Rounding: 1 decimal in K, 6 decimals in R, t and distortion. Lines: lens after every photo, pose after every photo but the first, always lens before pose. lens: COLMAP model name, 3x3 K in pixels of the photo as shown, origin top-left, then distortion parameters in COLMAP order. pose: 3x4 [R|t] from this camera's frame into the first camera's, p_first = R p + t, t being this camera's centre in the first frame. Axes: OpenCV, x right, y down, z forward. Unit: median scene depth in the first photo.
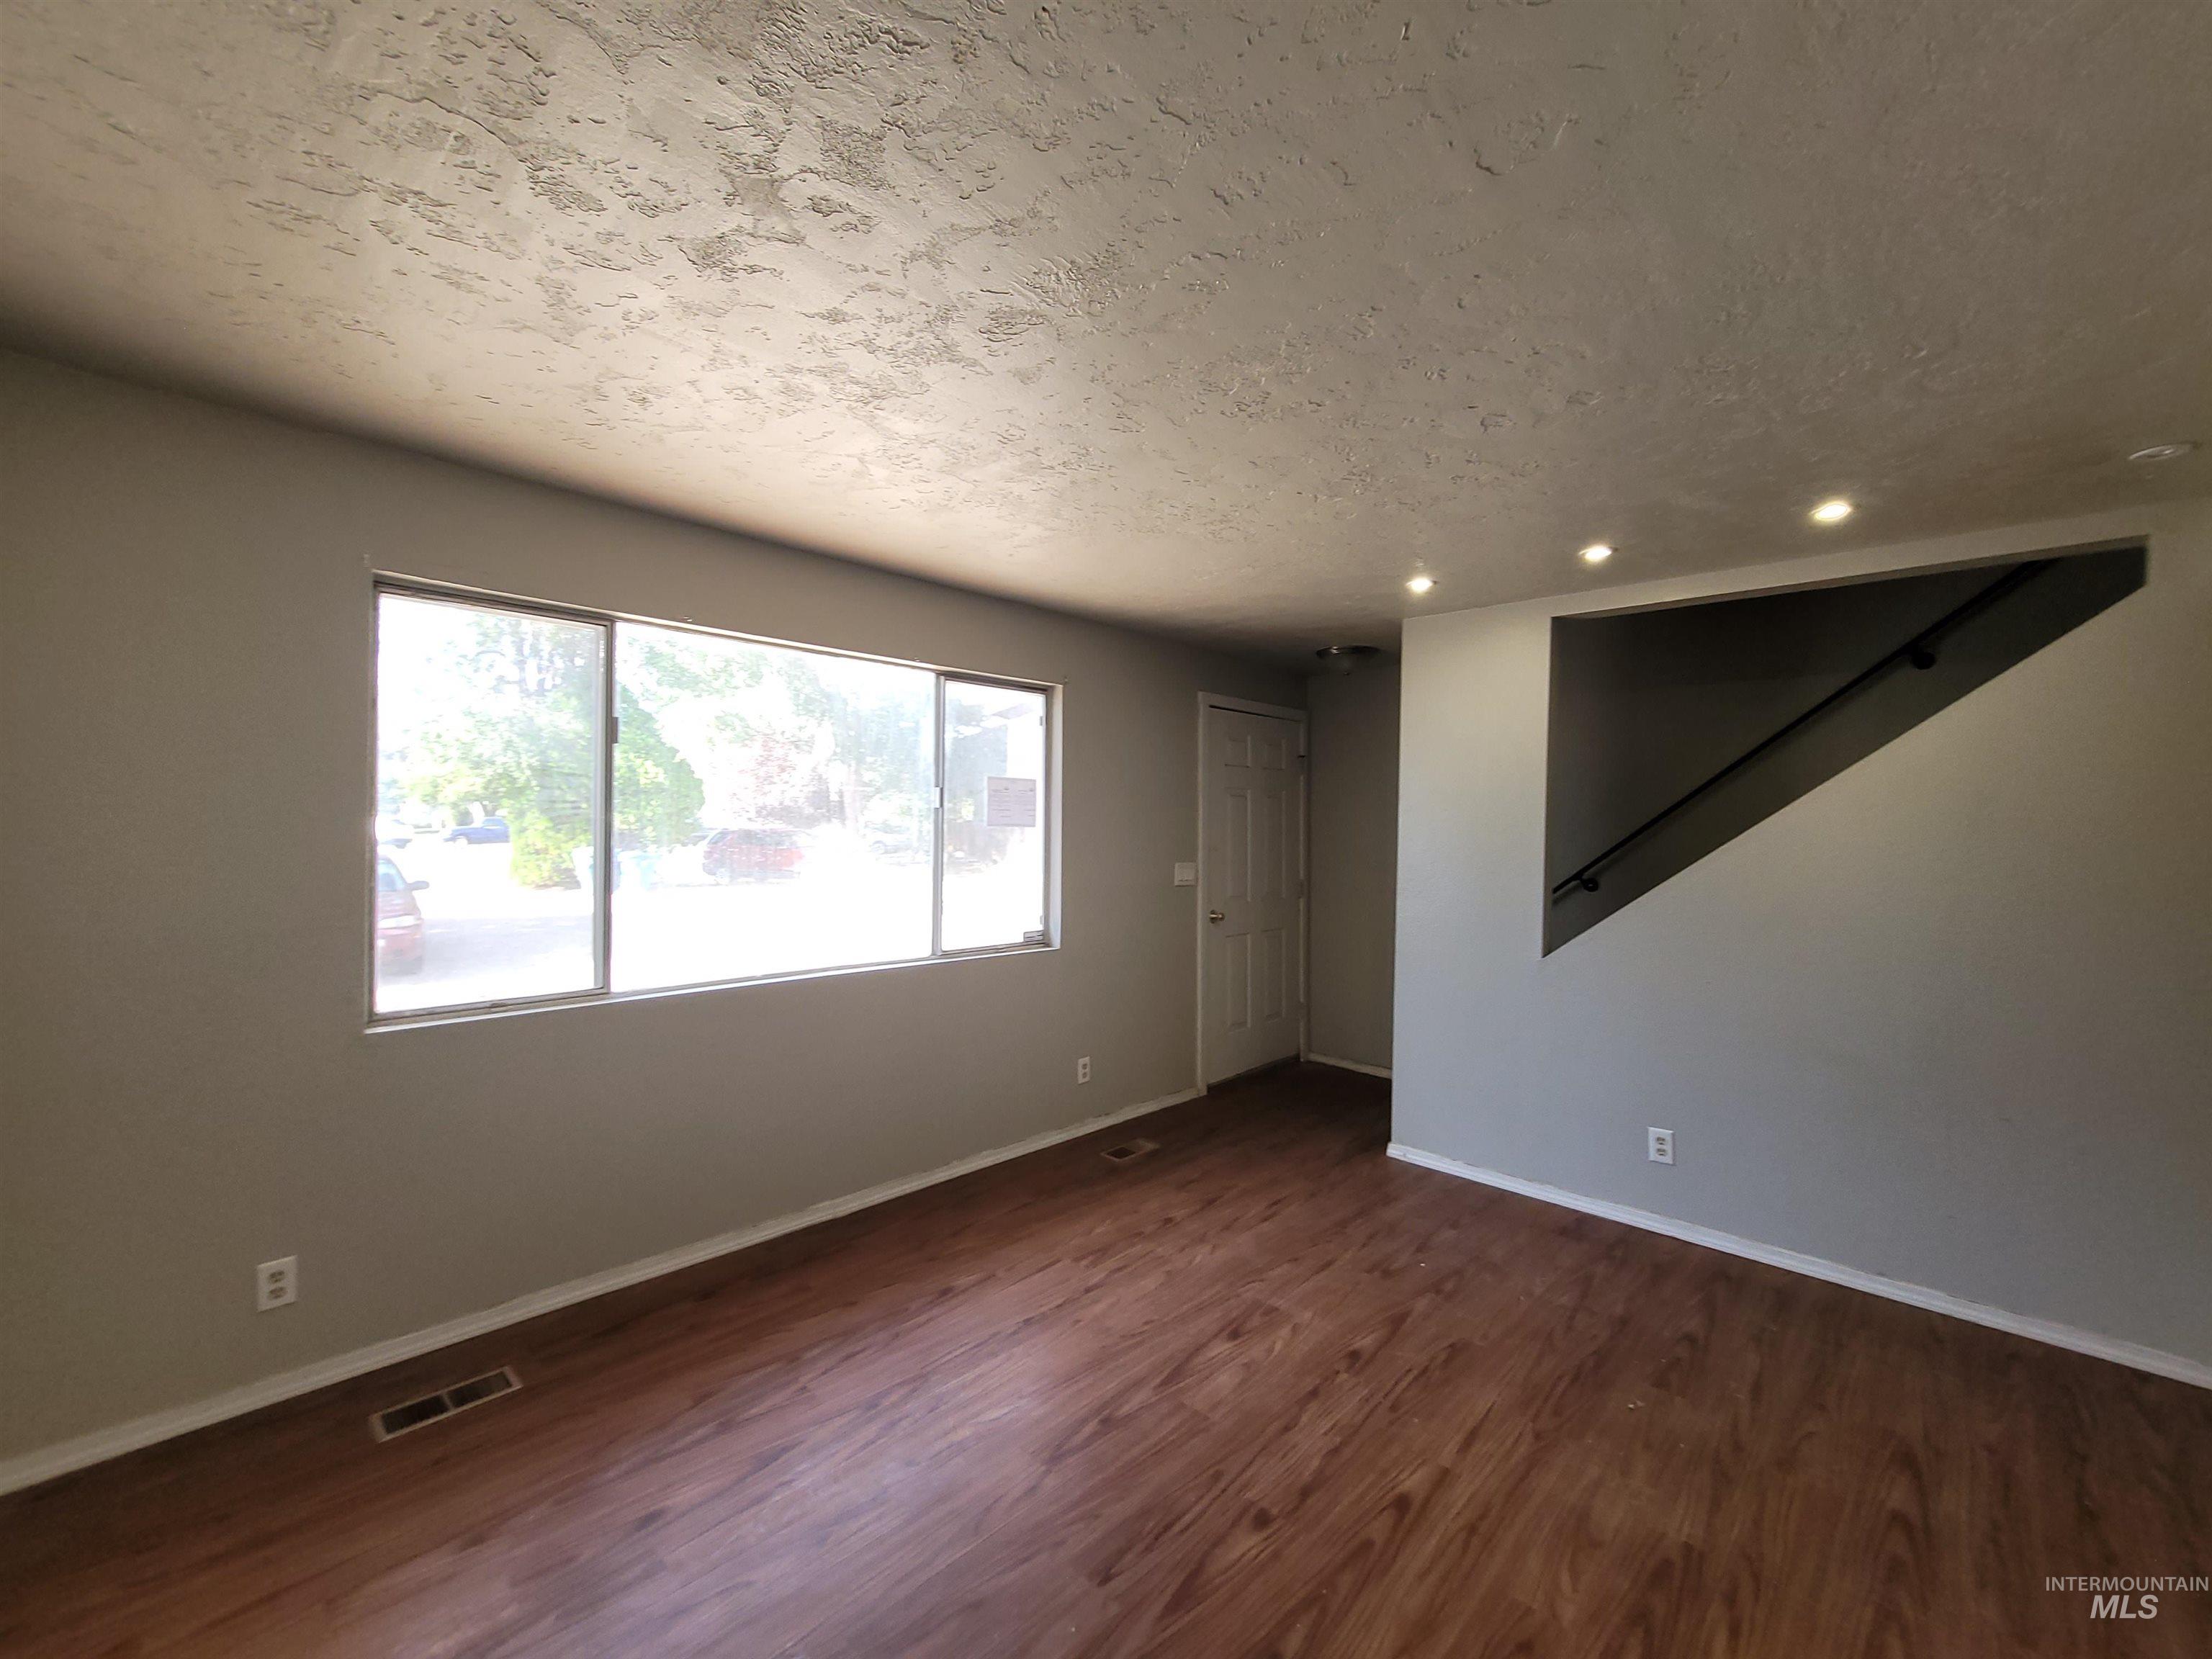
lens RADIAL K [[892.0, 0, 1121.1], [0, 892.0, 825.7], [0, 0, 1]] dist [0.000449, -0.002546]
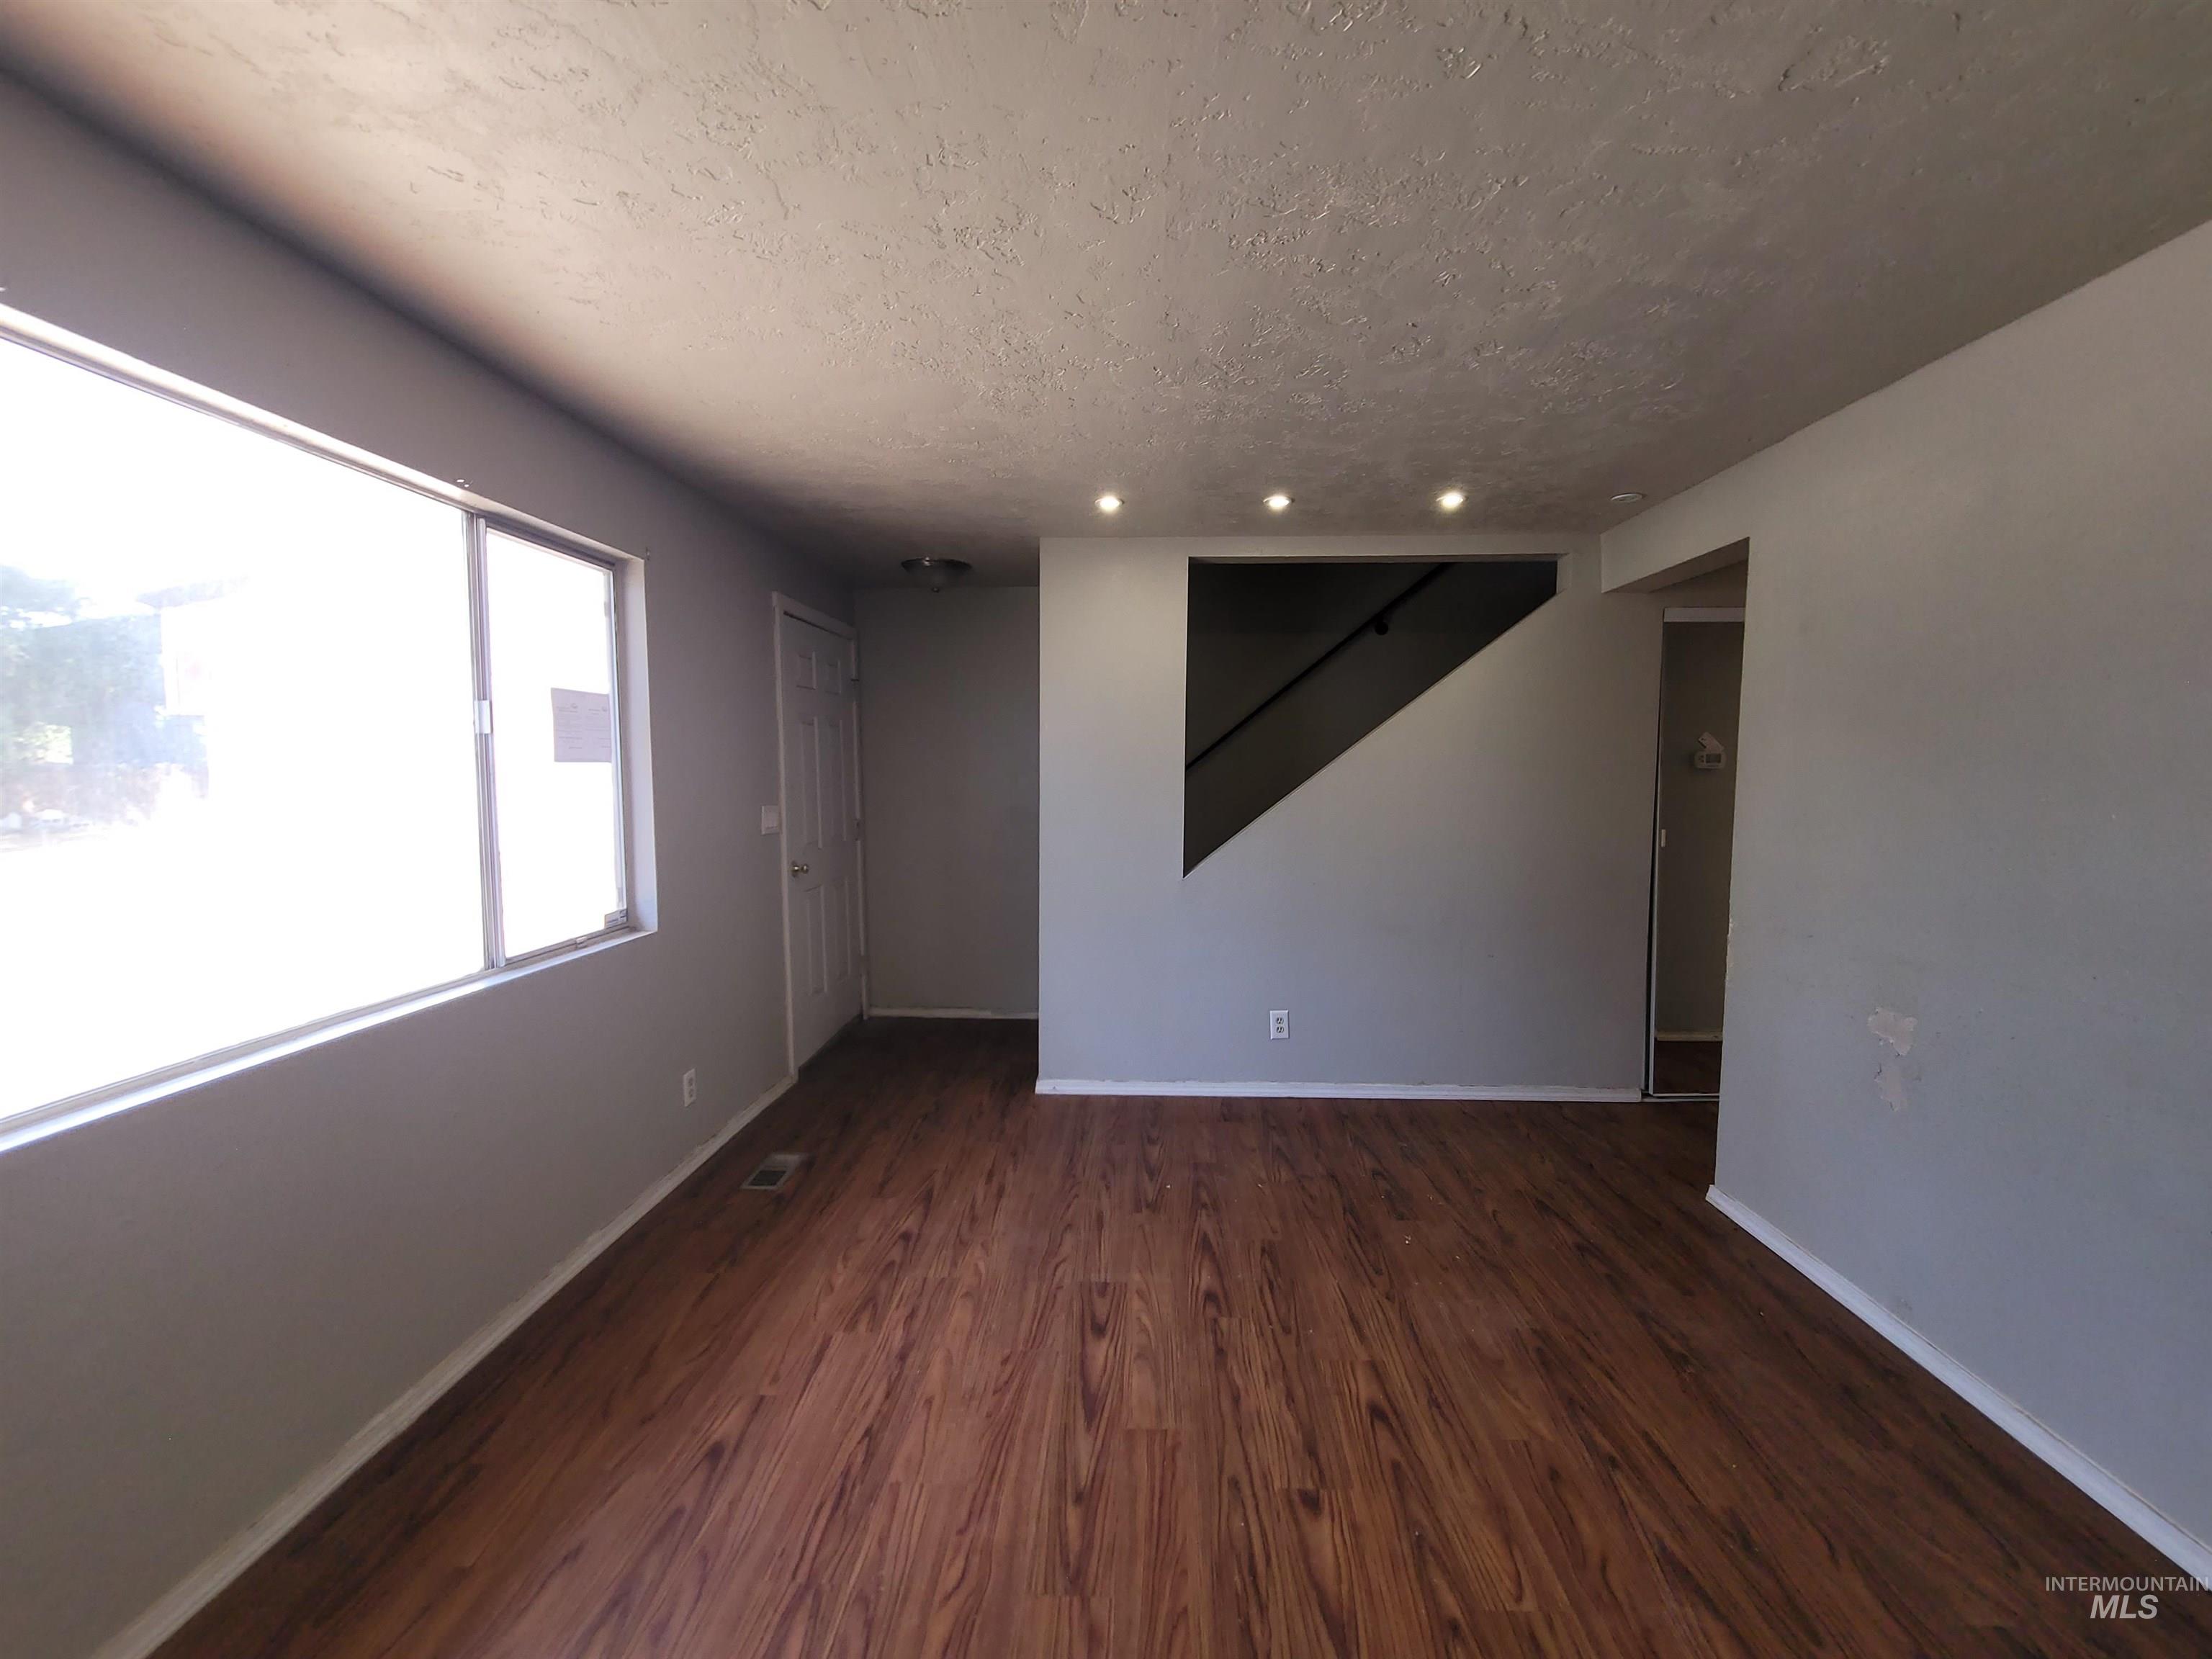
lens RADIAL K [[894.1, 0, 1120.7], [0, 894.1, 820.7], [0, 0, 1]] dist [0.000188, -0.003099]
pose [[0.753003, -0.057137, 0.655532, -0.343854], [0.012882, 0.997312, 0.072130, 0.001434], [-0.657891, -0.045870, 0.751715, 0.285412]]
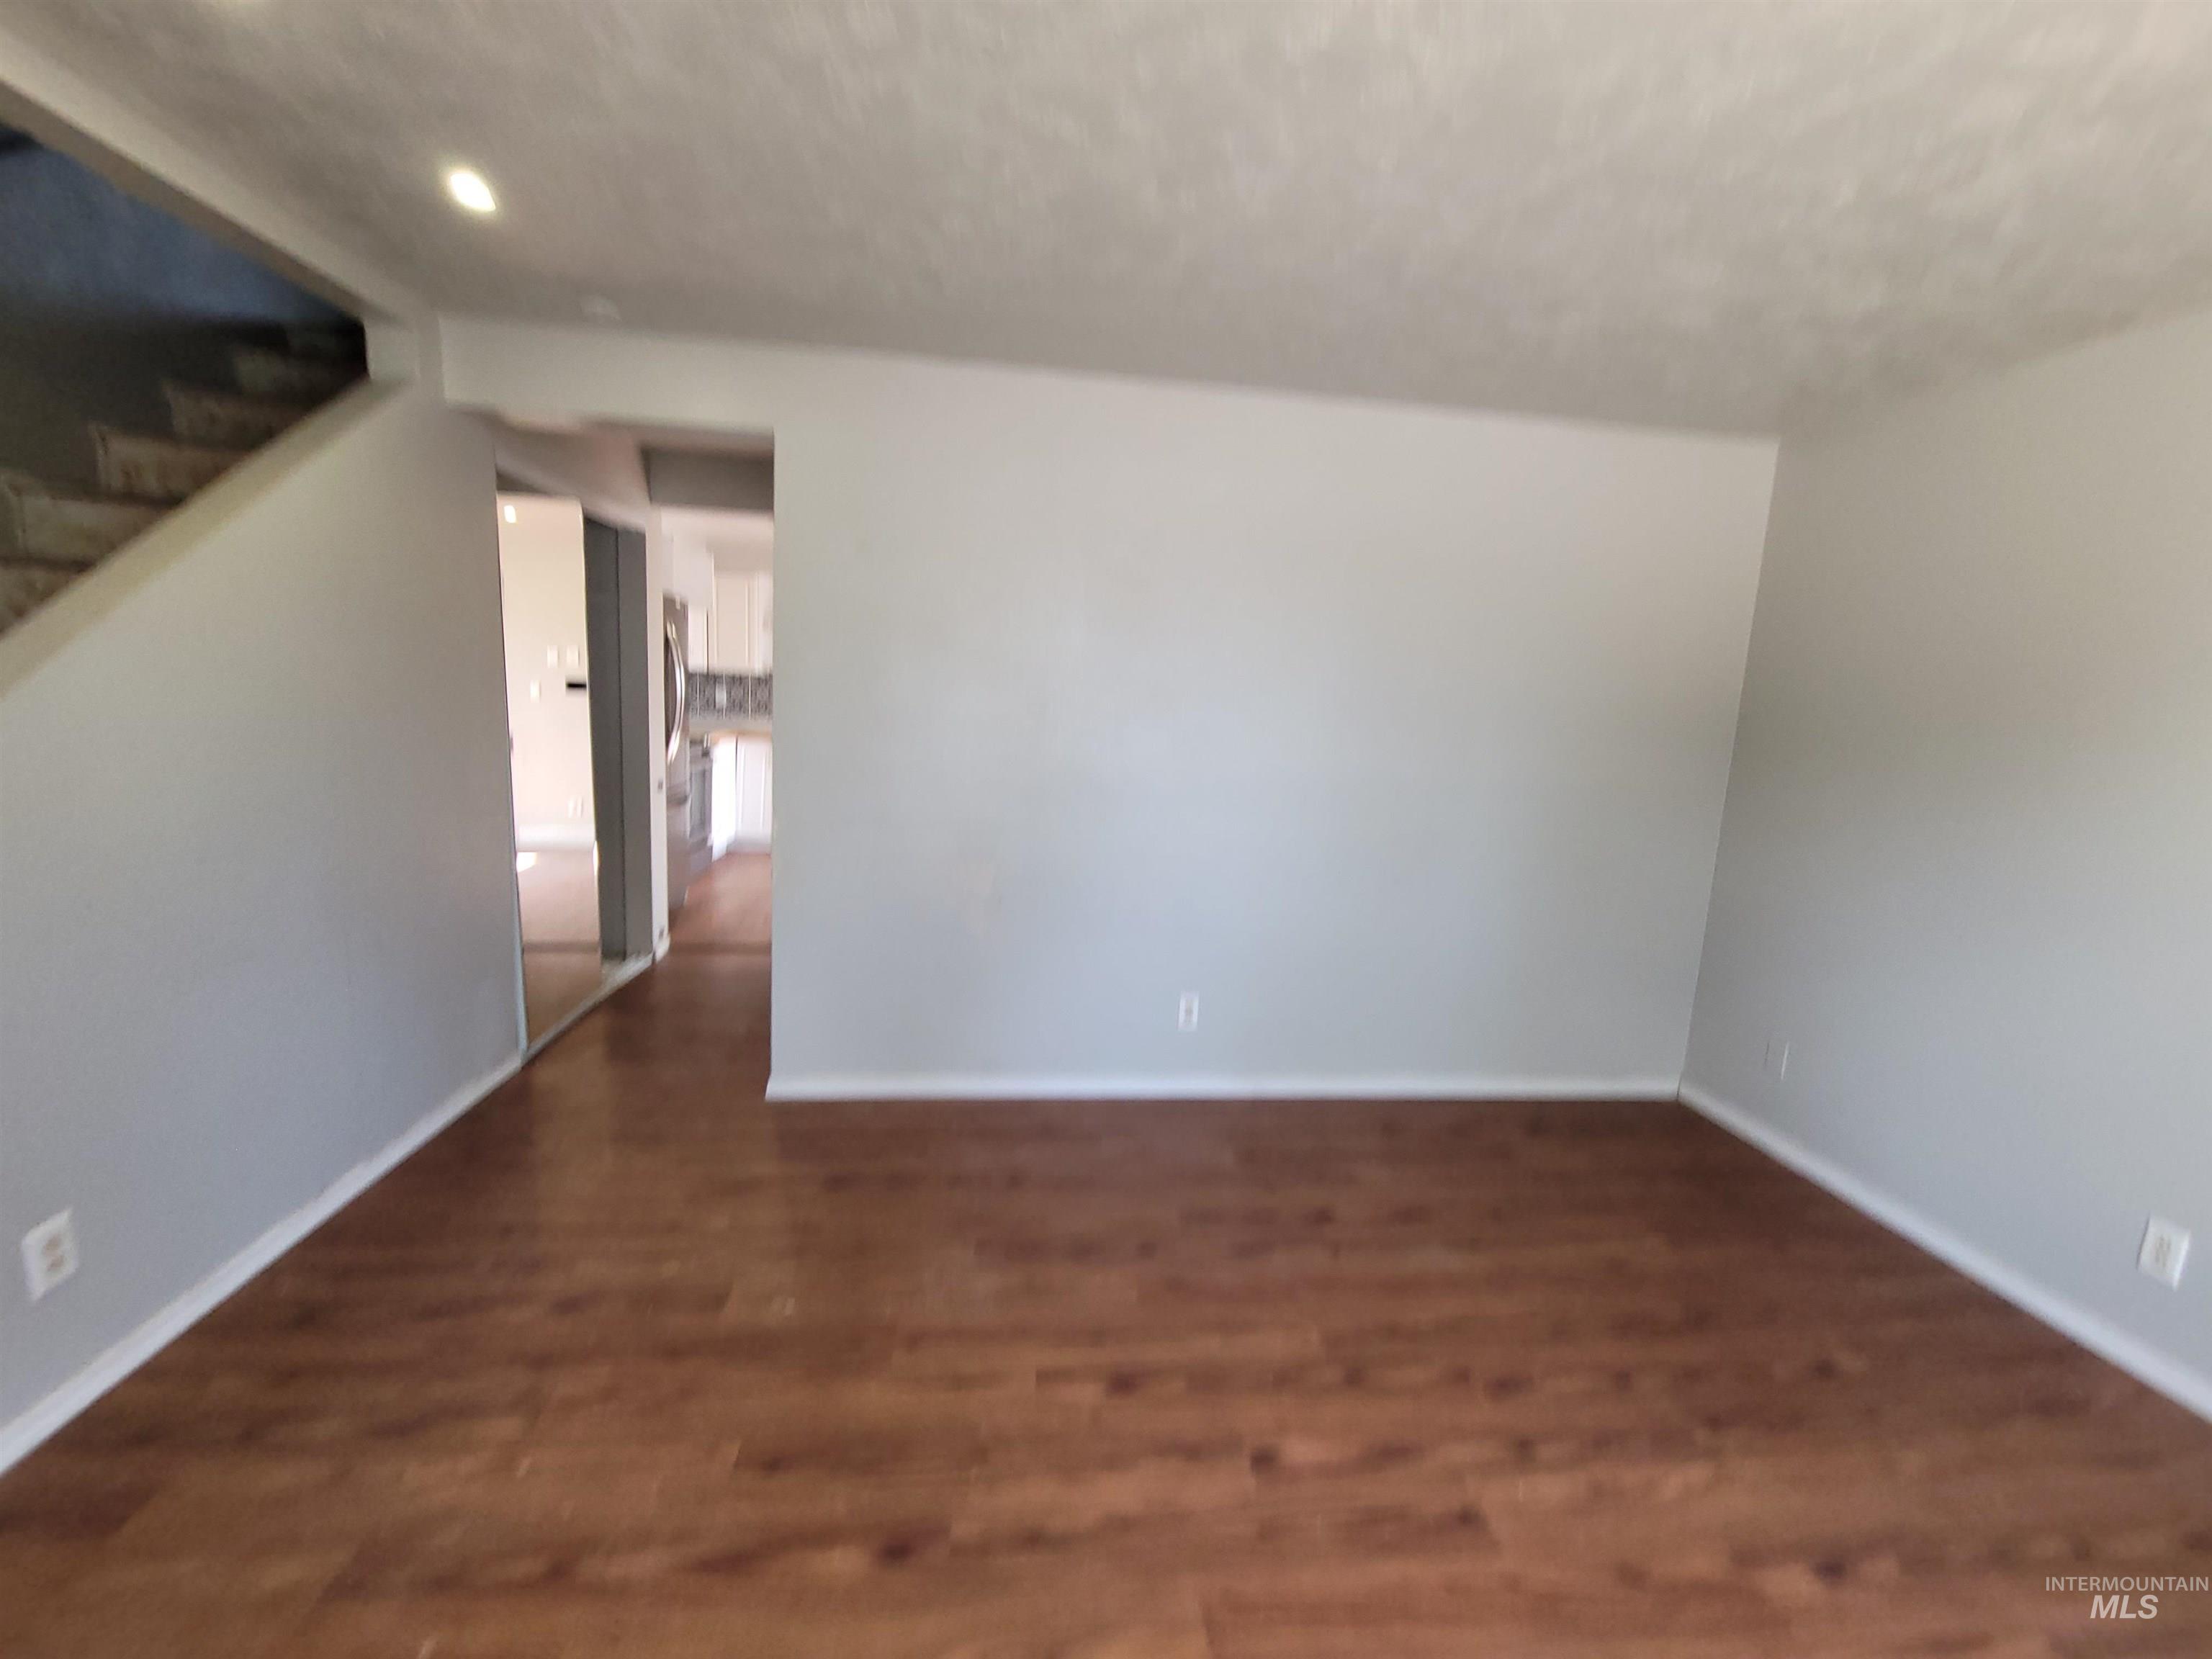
lens RADIAL K [[892.0, 0, 1121.1], [0, 892.0, 825.7], [0, 0, 1]] dist [0.000449, -0.002546]
pose [[-0.757186, -0.162503, 0.632663, -0.122465], [-0.069559, 0.983112, 0.169268, 0.002978], [-0.649485, 0.084160, -0.755702, 1.060378]]
